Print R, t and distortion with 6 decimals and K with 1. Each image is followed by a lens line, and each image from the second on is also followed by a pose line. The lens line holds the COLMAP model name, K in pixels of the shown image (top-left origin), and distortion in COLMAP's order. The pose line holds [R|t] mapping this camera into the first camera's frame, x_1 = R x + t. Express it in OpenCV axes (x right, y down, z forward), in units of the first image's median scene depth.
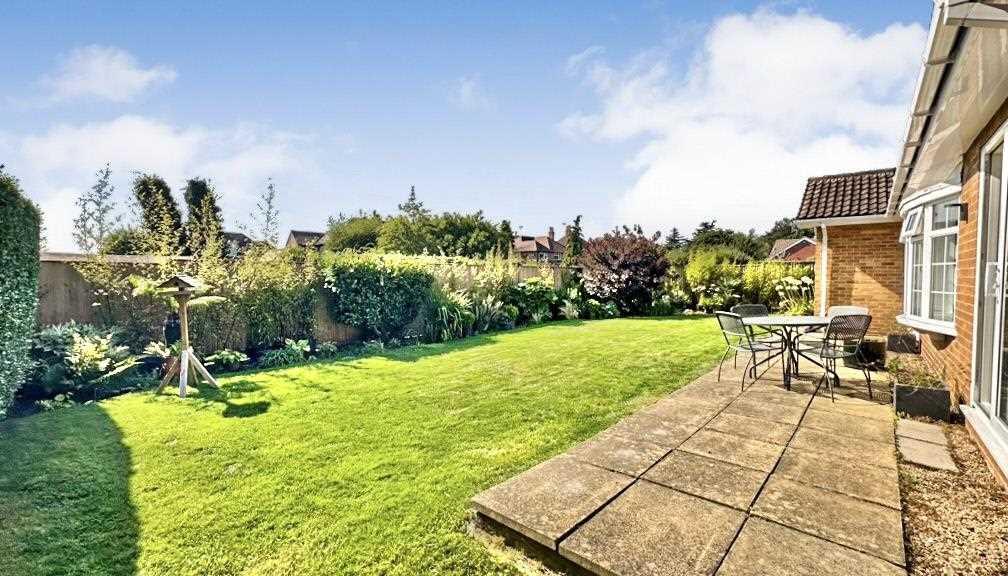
lens RADIAL K [[403.5, 0, 504.0], [0, 403.5, 288.0], [0, 0, 1]] dist [-0.001231, -0.000268]
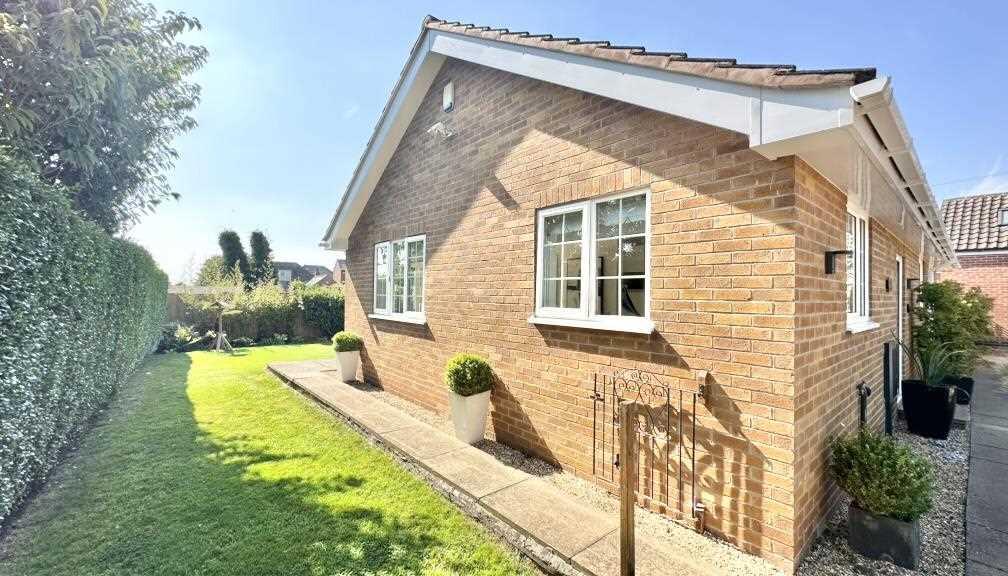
lens RADIAL K [[395.7, 0, 504.0], [0, 395.7, 288.0], [0, 0, 1]] dist [-0.000743, -0.000092]
pose [[0.991479, 0.007530, -0.130051, 1.074036], [-0.013792, 0.998785, -0.047316, -0.020712], [0.129537, 0.048706, 0.990378, -1.009455]]
